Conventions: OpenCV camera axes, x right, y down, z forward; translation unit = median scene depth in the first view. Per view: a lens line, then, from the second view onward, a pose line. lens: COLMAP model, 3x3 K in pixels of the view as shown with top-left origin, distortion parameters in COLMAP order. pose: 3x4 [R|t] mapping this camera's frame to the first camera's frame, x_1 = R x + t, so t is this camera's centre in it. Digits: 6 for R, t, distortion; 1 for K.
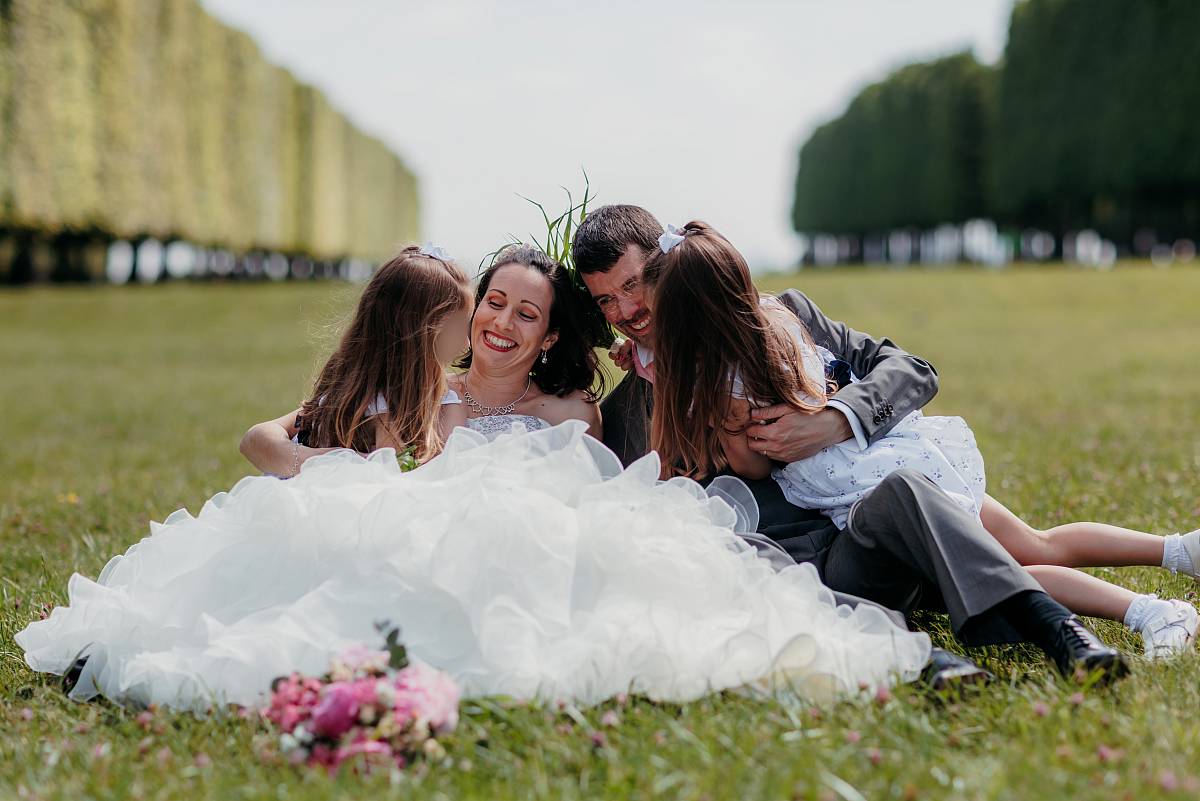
lens RADIAL K [[3148.1, 0, 600.0], [0, 3148.1, 400.5], [0, 0, 1]] dist [0.012091, 0.102644]
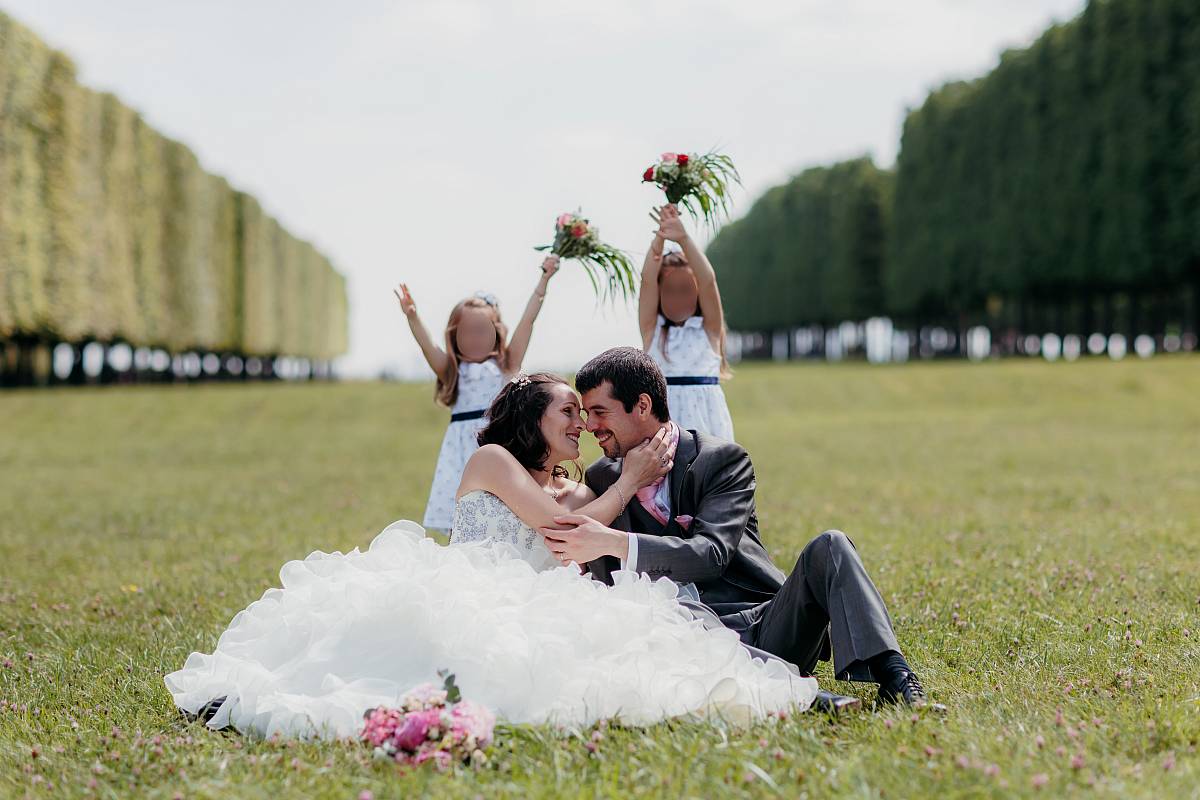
lens RADIAL K [[3182.4, 0, 600.0], [0, 3182.4, 400.0], [0, 0, 1]] dist [0.048944, -0.515646]
pose [[0.999516, -0.007395, 0.030226, -0.037633], [0.008178, 0.999632, -0.025860, -0.015830], [-0.030024, 0.026095, 0.999208, -0.463364]]
